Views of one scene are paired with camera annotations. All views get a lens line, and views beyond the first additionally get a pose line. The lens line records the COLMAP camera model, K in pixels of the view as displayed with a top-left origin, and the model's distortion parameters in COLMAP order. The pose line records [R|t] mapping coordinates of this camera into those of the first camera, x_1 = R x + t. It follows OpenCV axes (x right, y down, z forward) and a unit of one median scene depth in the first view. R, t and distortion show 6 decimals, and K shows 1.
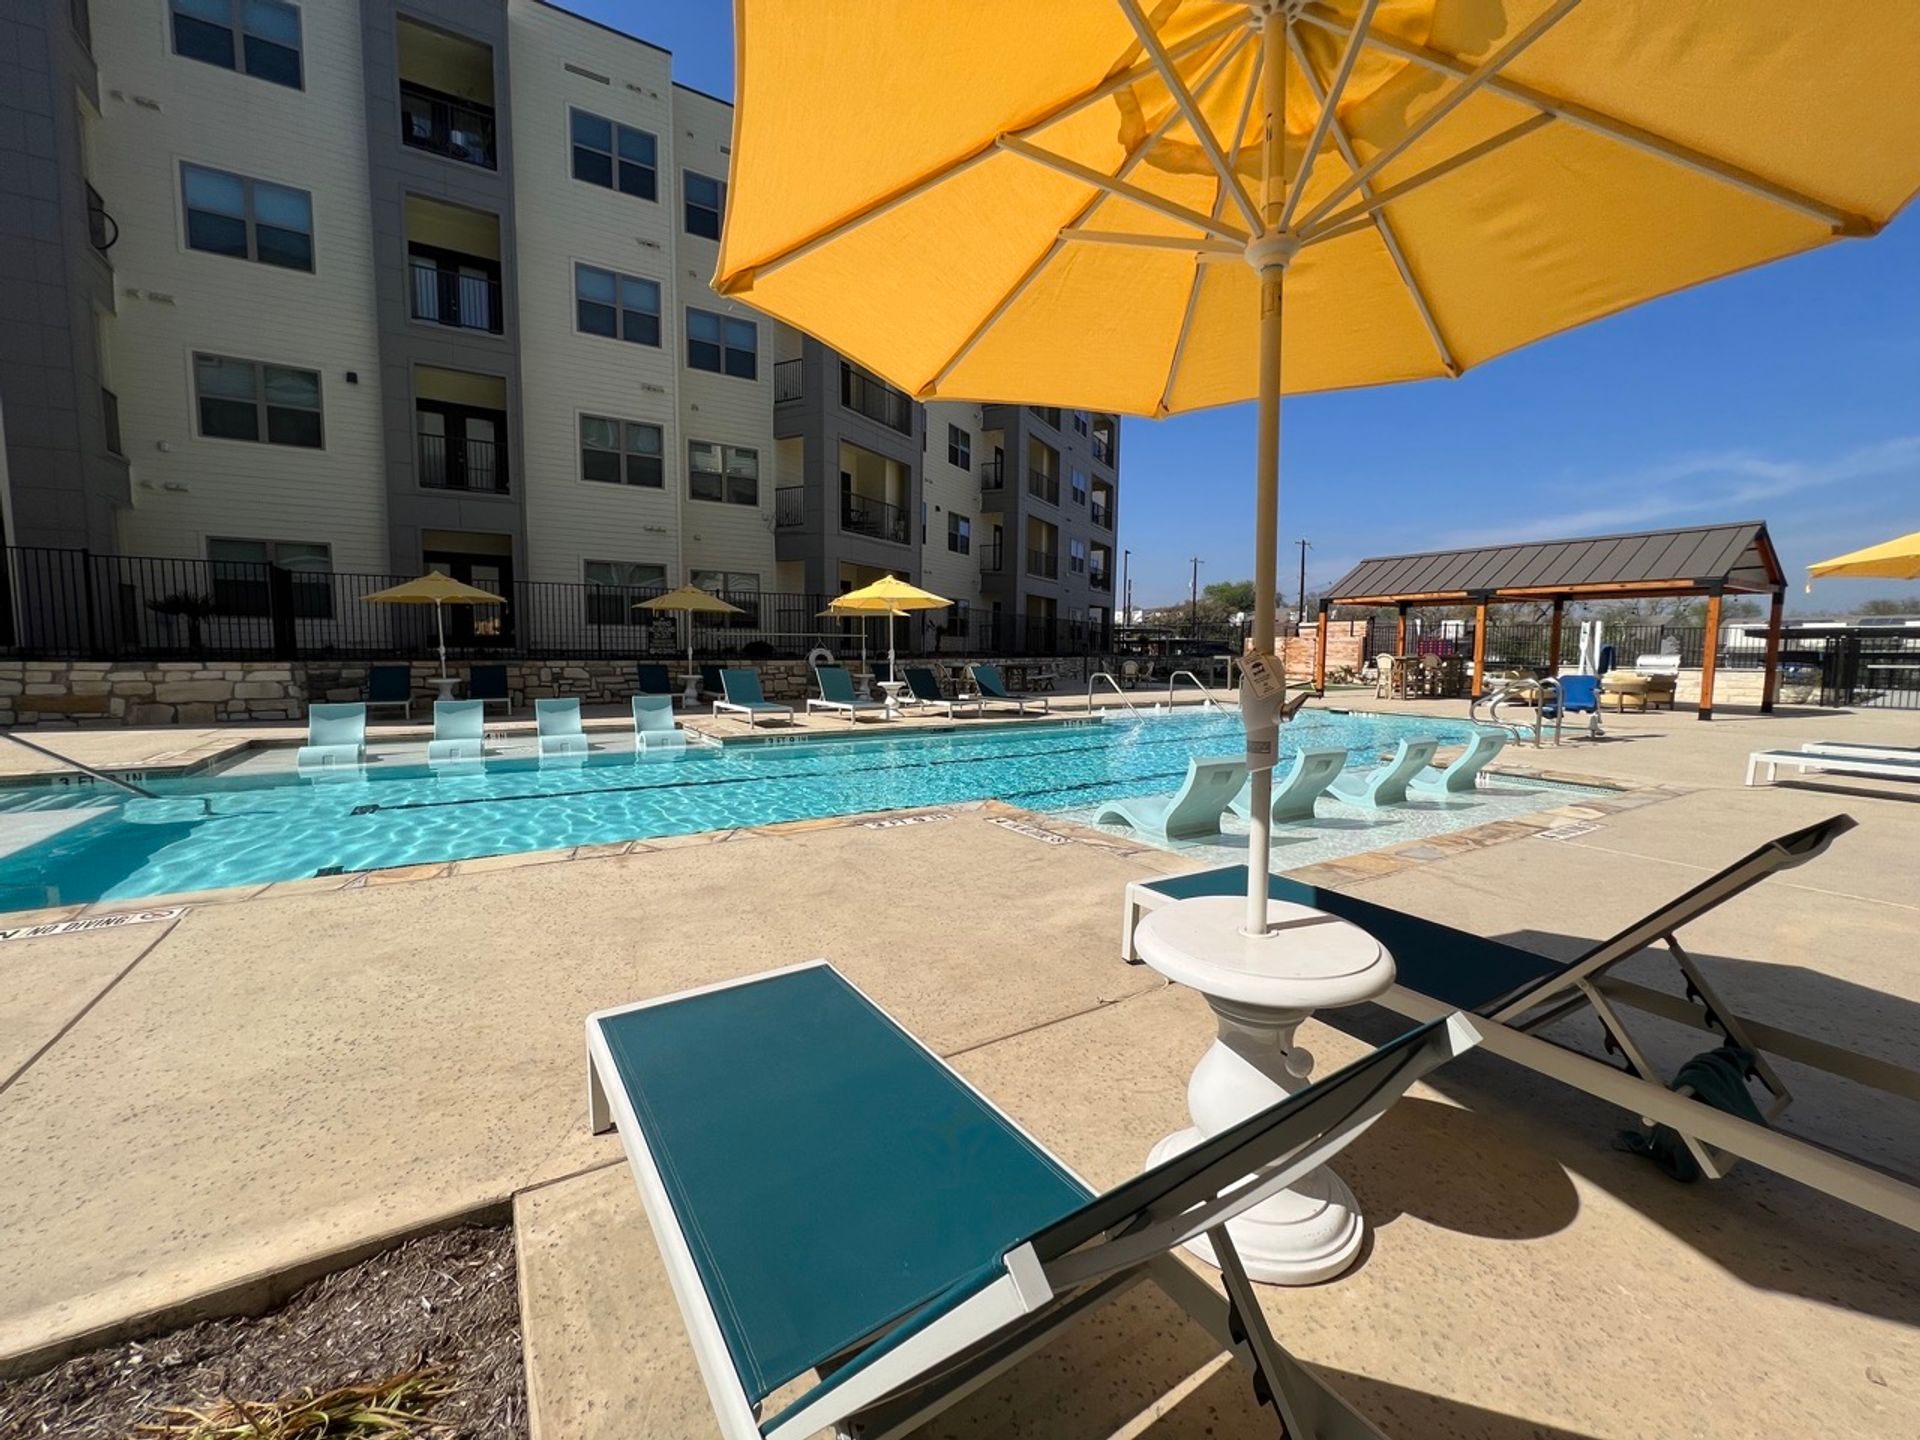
lens RADIAL K [[783.6, 0, 948.4], [0, 783.6, 717.1], [0, 0, 1]] dist [-0.006535, 0.001151]
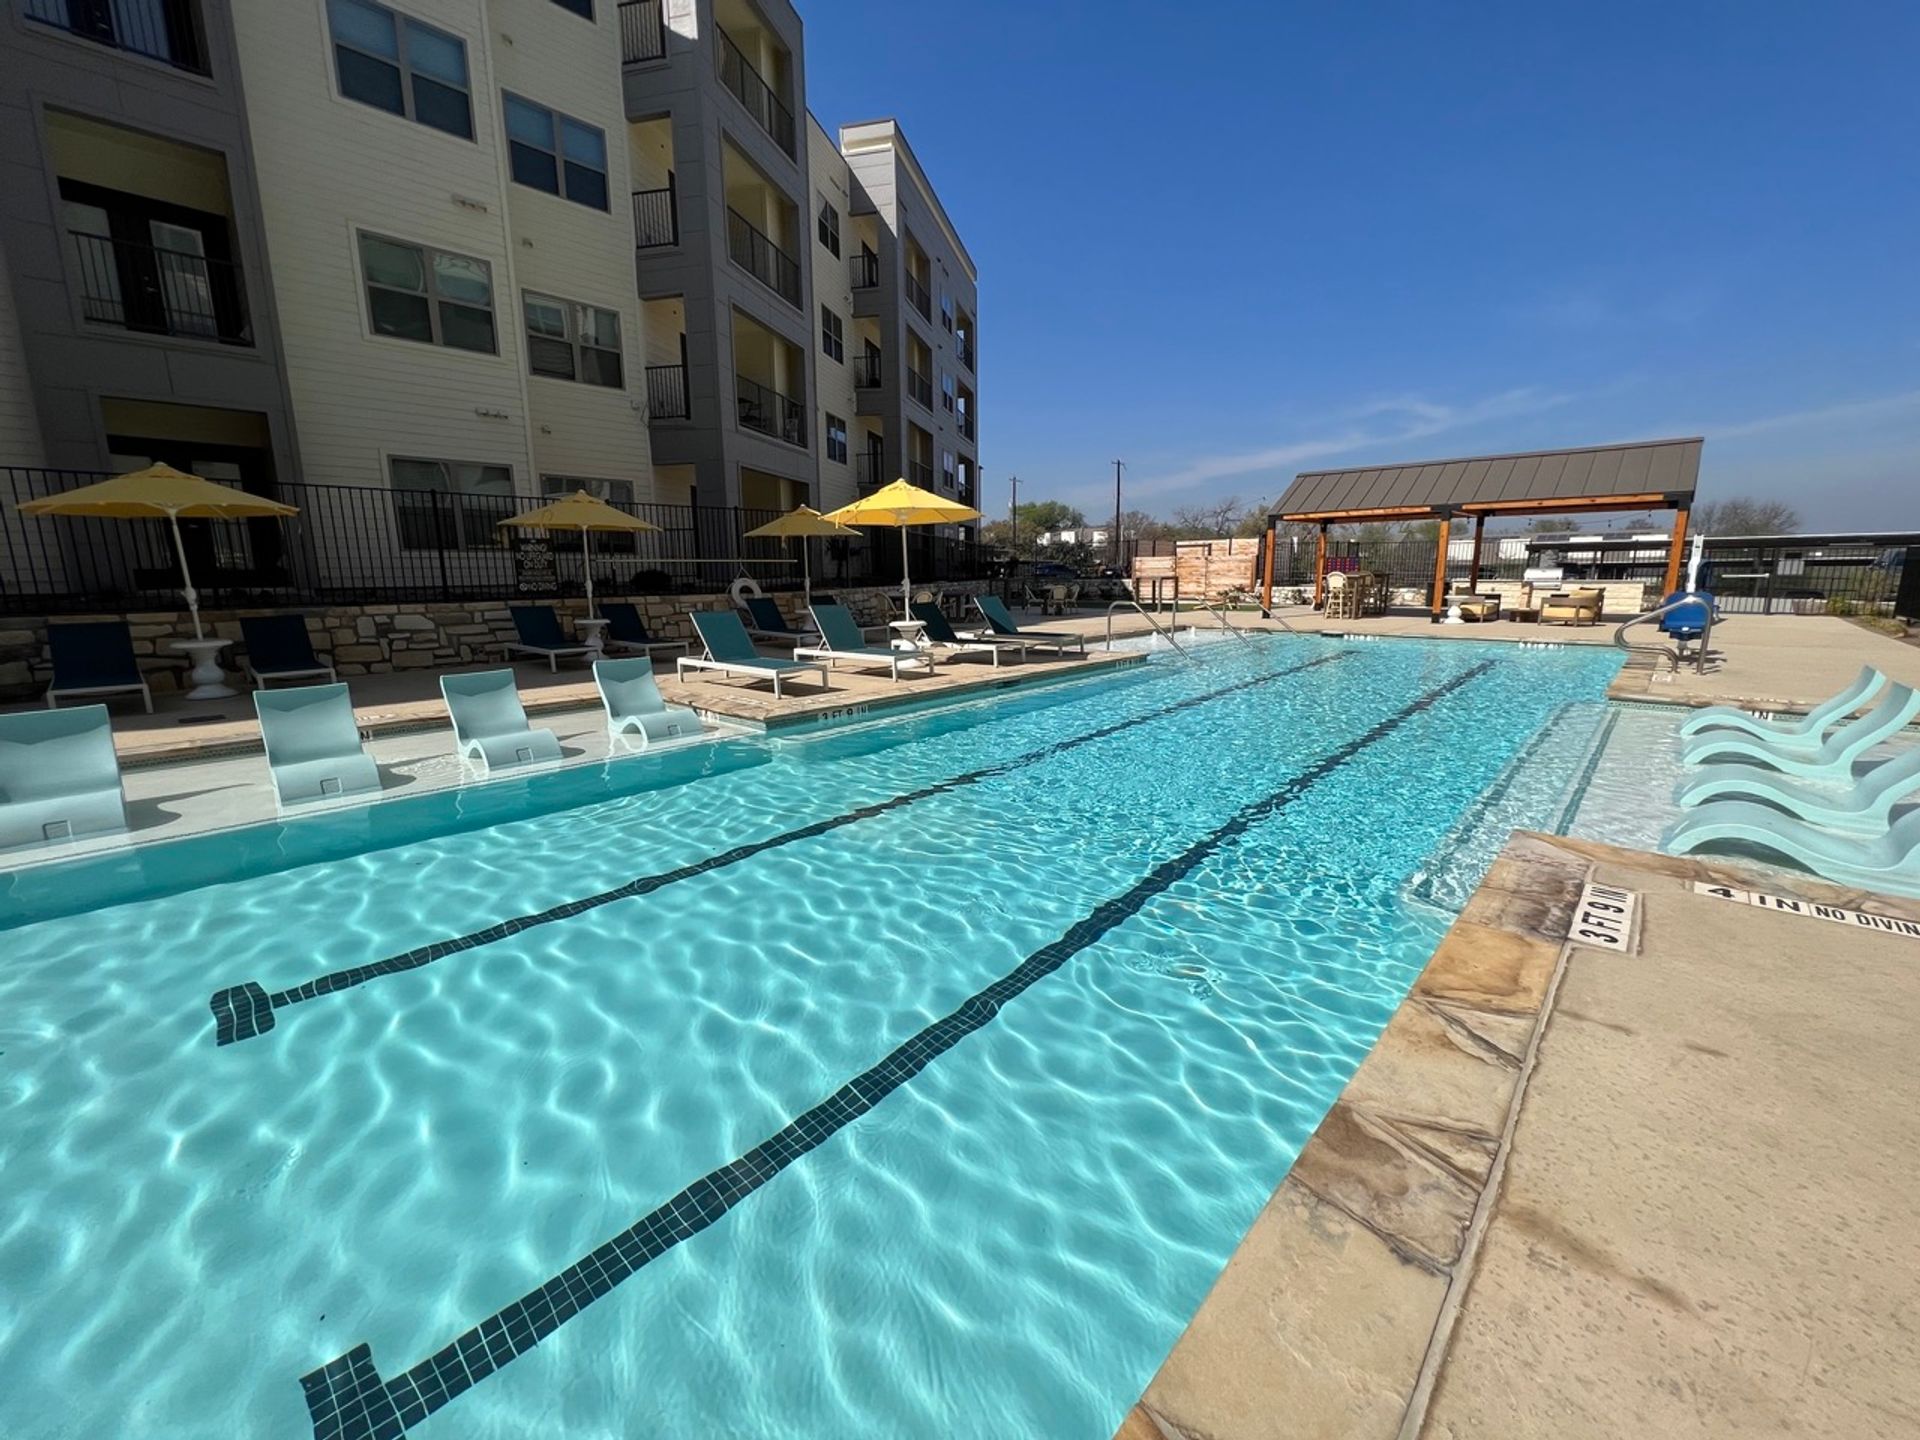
lens RADIAL K [[783.6, 0, 959.6], [0, 783.6, 721.1], [0, 0, 1]] dist [-0.006535, 0.001151]
pose [[0.962763, -0.067790, 0.261709, -0.178284], [0.040922, 0.993439, 0.106787, -0.021050], [-0.267231, -0.092101, 0.959221, 0.184727]]
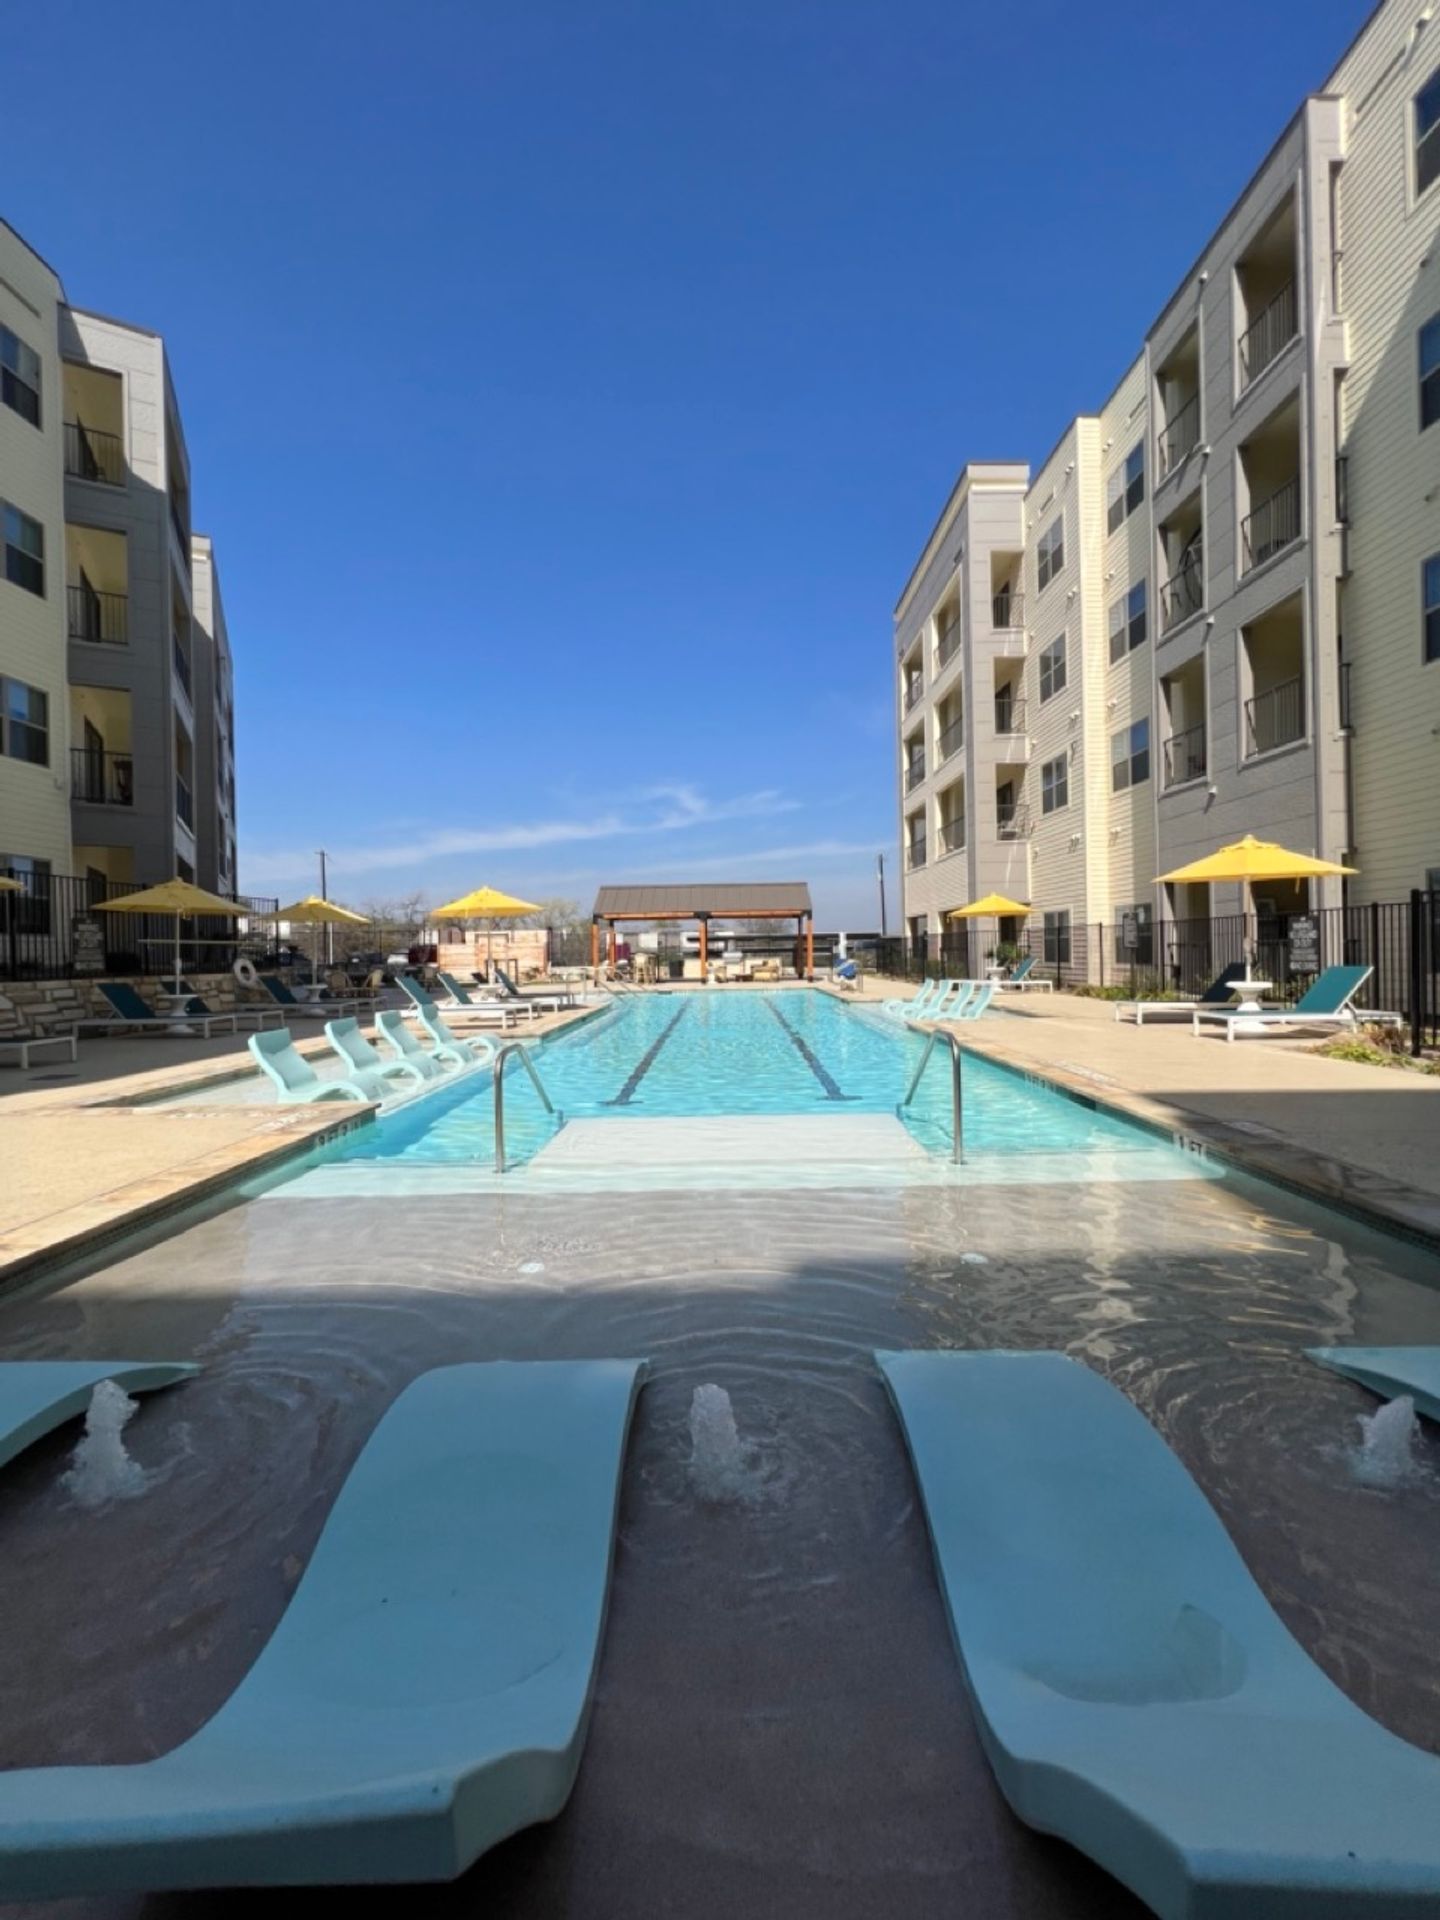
lens RADIAL K [[783.6, 0, 715.2], [0, 783.6, 956.3], [0, 0, 1]] dist [-0.006535, 0.001151]
pose [[0.541083, -0.020613, 0.840717, -0.620383], [0.094399, 0.994870, -0.036362, -0.012195], [-0.835654, 0.099038, 0.540253, 0.128103]]
